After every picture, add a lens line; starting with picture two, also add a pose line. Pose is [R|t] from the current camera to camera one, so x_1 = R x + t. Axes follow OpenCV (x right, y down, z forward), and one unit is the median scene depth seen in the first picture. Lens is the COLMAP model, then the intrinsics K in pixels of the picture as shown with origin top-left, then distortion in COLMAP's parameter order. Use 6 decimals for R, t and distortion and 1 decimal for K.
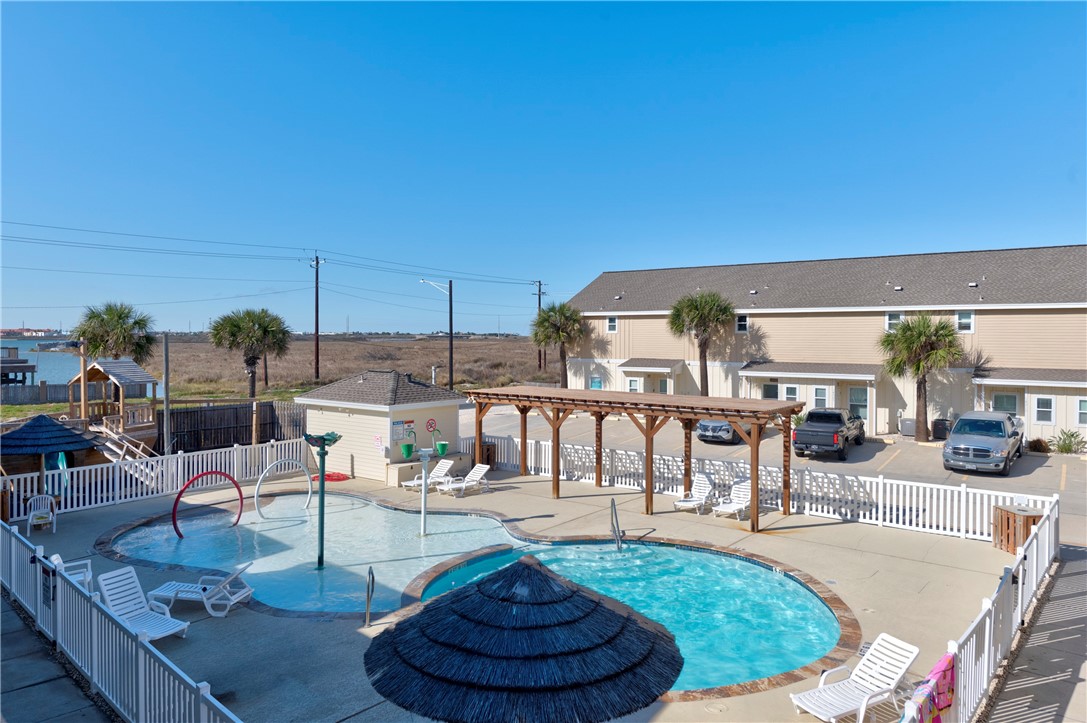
lens RADIAL K [[730.6, 0, 545.2], [0, 730.6, 336.1], [0, 0, 1]] dist [-0.007387, 0.006643]
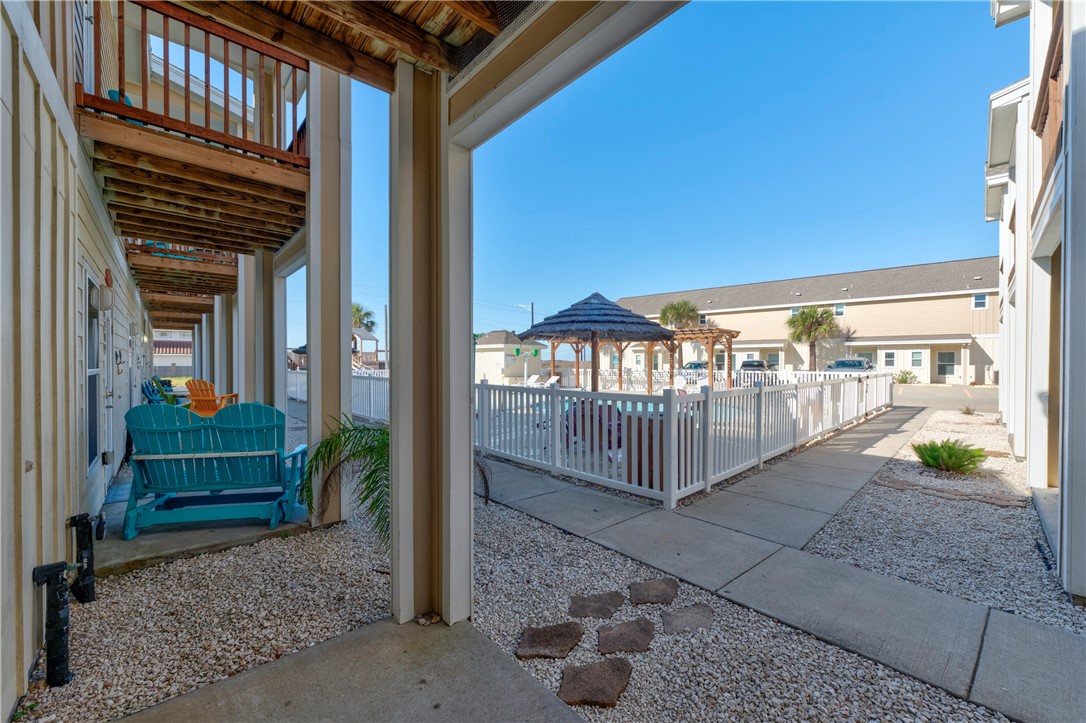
lens RADIAL K [[432.0, 0, 544.5], [0, 432.0, 365.4], [0, 0, 1]] dist [-0.002236, 0.001073]
pose [[0.996186, 0.000567, -0.087257, -0.014125], [-0.000900, 0.999992, -0.003781, 0.113780], [0.087255, 0.003845, 0.996179, -0.048176]]
